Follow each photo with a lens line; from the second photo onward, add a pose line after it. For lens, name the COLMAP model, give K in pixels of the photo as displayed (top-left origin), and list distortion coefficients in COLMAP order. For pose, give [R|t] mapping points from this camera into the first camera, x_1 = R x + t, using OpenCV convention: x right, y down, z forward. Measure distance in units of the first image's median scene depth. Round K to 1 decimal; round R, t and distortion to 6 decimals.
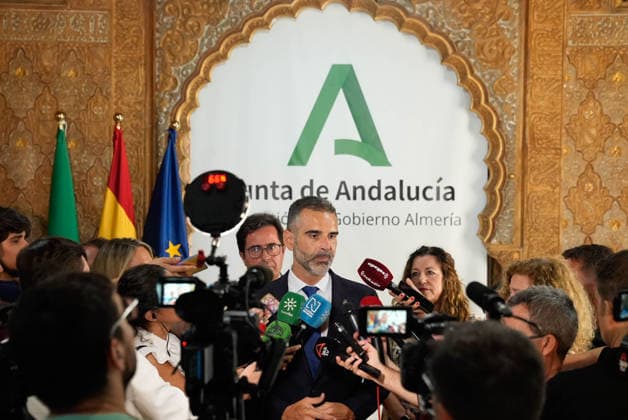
lens RADIAL K [[1513.2, 0, 314.0], [0, 1513.2, 210.0], [0, 0, 1]] dist [0.306471, -0.119500]
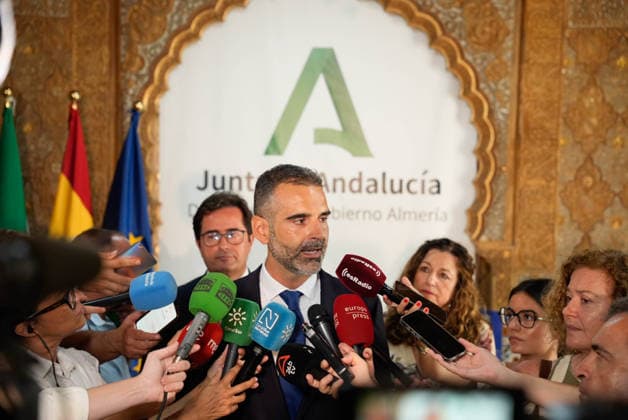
lens RADIAL K [[1019.2, 0, 314.0], [0, 1019.2, 210.0], [0, 0, 1]] dist [0.415464, -0.661977]
pose [[0.999895, 0.013254, 0.005916, 0.010781], [-0.013161, 0.999794, -0.015464, 0.014343], [-0.006119, 0.015384, 0.999863, 0.369307]]
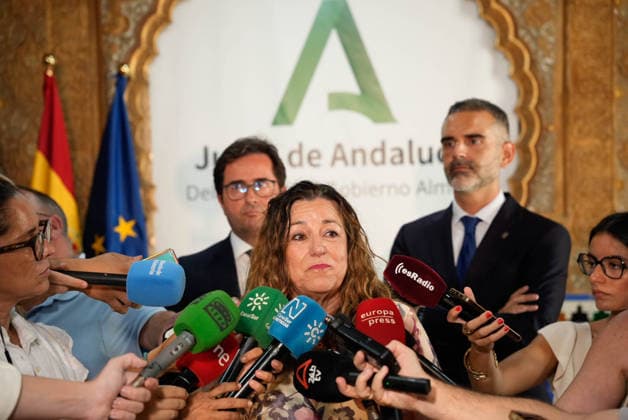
lens RADIAL K [[1019.2, 0, 314.0], [0, 1019.2, 210.0], [0, 0, 1]] dist [0.415464, -0.661977]
pose [[0.999607, -0.027554, 0.005236, 0.001693], [0.027745, 0.998784, -0.040761, 0.039686], [-0.004106, 0.040890, 0.999155, 0.454643]]
